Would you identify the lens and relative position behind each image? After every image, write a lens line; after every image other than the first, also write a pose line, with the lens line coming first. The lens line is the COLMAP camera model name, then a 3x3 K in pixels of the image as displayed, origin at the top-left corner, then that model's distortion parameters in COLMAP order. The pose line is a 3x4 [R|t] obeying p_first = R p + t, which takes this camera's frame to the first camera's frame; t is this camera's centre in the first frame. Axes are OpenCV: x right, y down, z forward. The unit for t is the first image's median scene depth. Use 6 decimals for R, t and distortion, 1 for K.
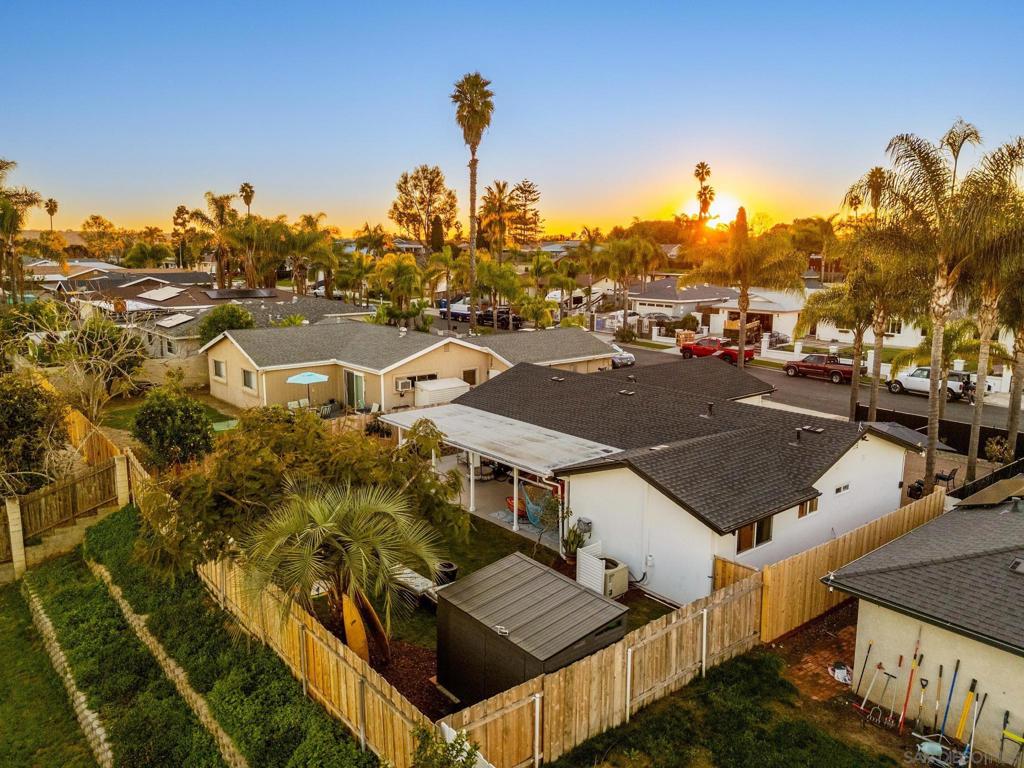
lens RADIAL K [[731.6, 0, 512.0], [0, 731.6, 384.0], [0, 0, 1]] dist [0.028524, -0.001728]
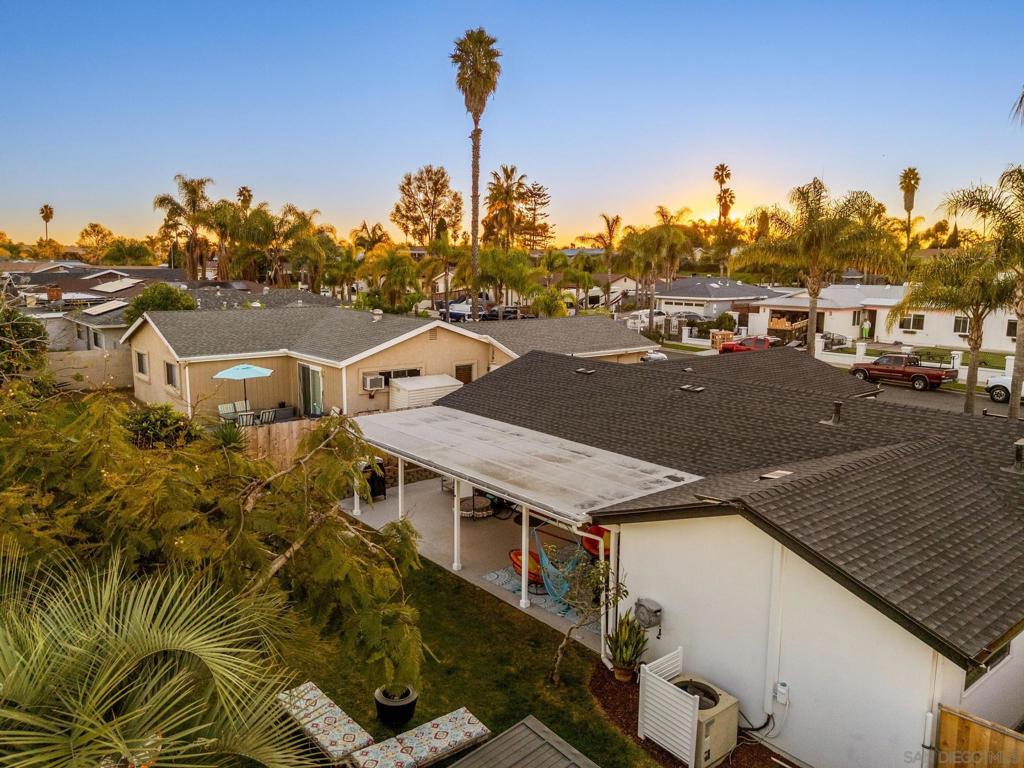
lens RADIAL K [[731.6, 0, 512.0], [0, 731.6, 384.0], [0, 0, 1]] dist [0.028524, -0.001728]
pose [[0.999927, 0.005309, -0.010890, 0.000071], [-0.005548, 0.999742, -0.022043, 0.012353], [0.010770, 0.022102, 0.999698, 0.174612]]
